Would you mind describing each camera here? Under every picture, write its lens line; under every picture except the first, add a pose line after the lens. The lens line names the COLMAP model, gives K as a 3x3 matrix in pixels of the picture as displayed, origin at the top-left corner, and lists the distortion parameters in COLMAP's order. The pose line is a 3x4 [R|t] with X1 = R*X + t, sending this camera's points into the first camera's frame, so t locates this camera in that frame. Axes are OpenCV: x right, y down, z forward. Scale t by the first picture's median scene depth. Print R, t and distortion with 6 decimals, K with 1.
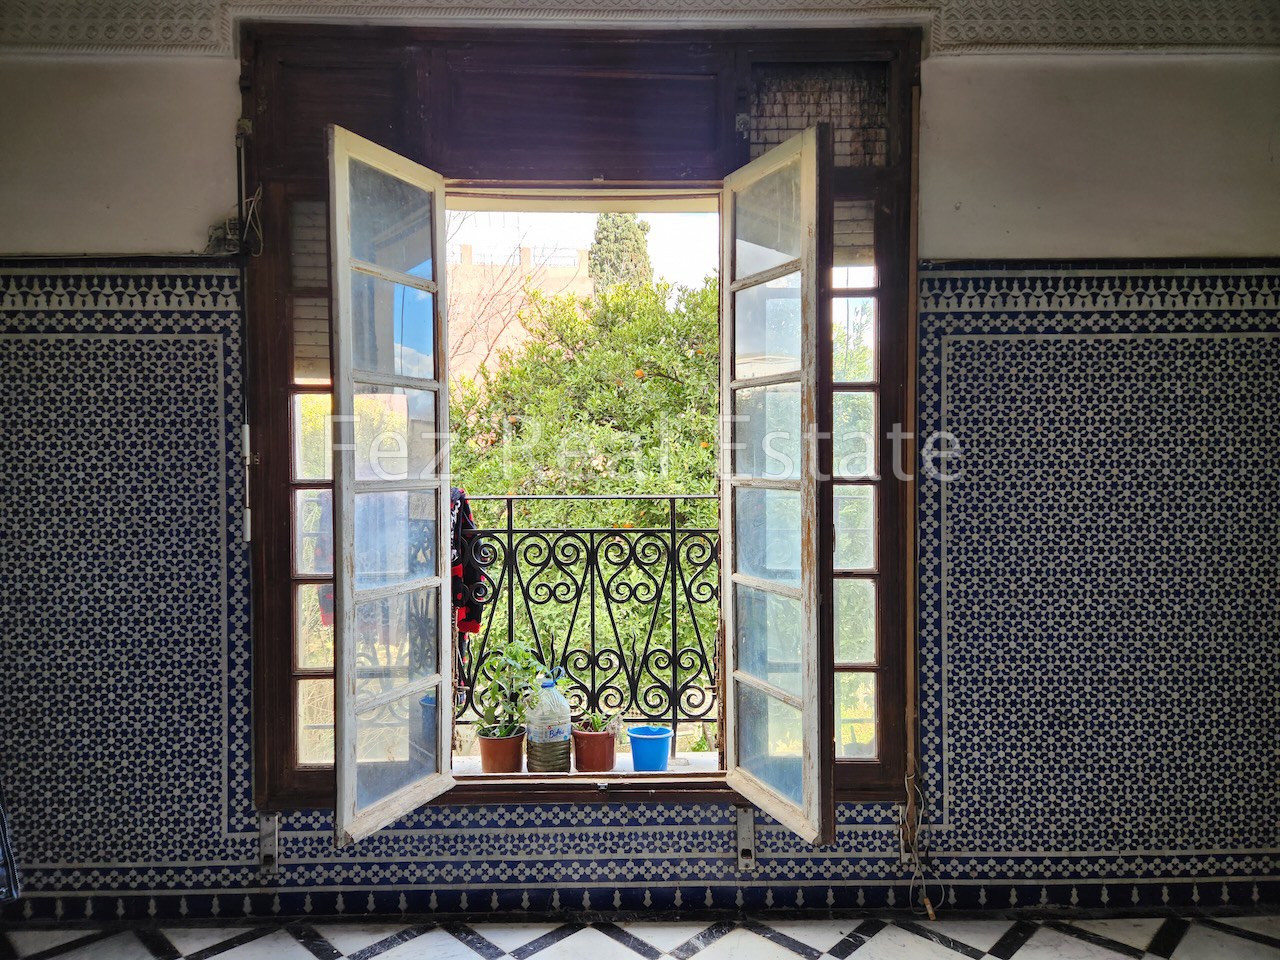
lens RADIAL K [[842.3, 0, 640.0], [0, 842.3, 480.0], [0, 0, 1]] dist [0.076256, -0.061066]
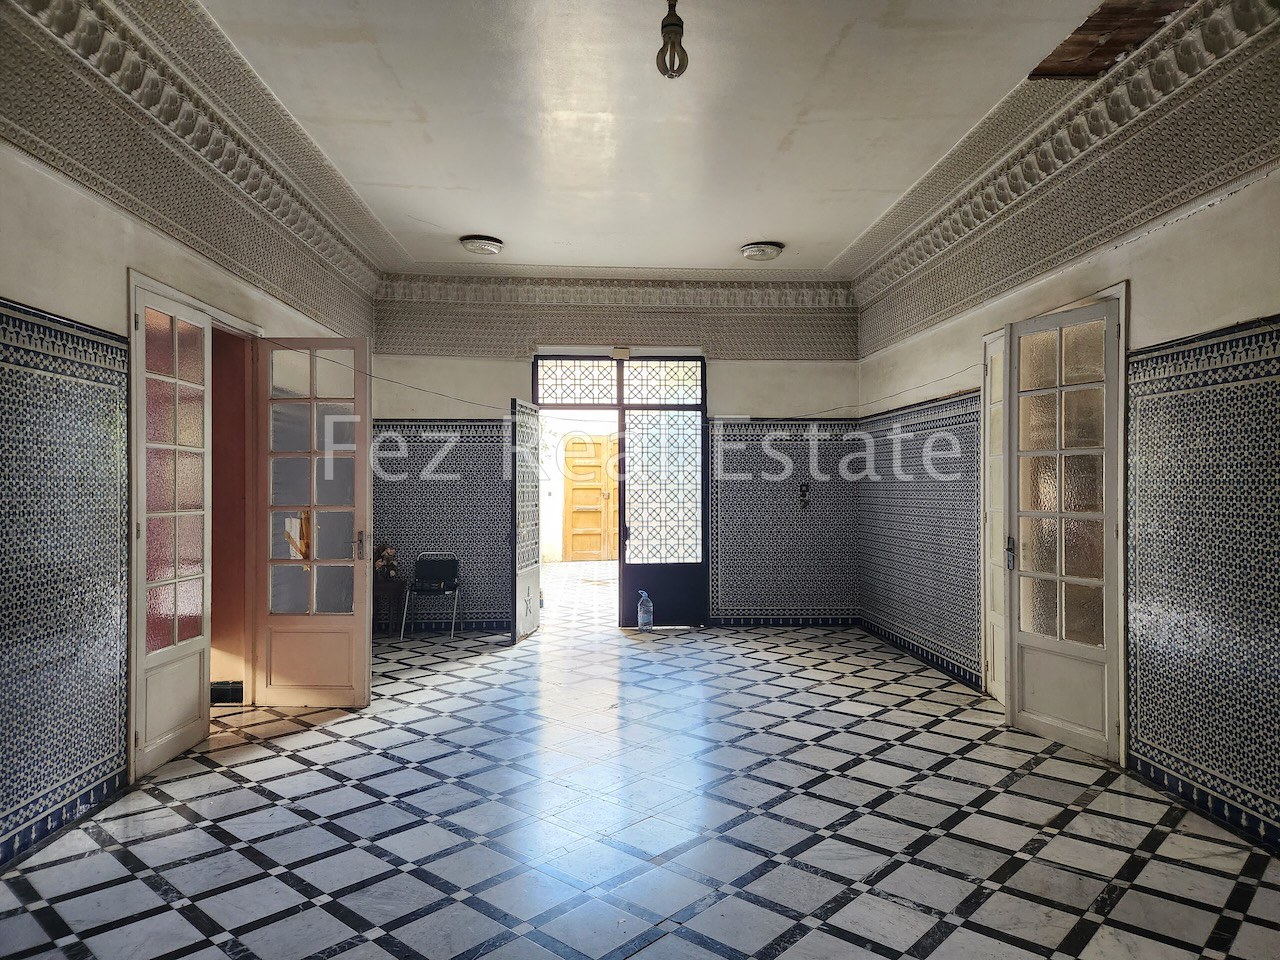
lens RADIAL K [[842.3, 0, 640.0], [0, 842.3, 480.0], [0, 0, 1]] dist [0.076256, -0.061066]
pose [[0.048059, 0.003222, -0.998839, 1.834302], [-0.020740, 0.999782, 0.002227, -0.006035], [0.998629, 0.020609, 0.048115, 0.035083]]
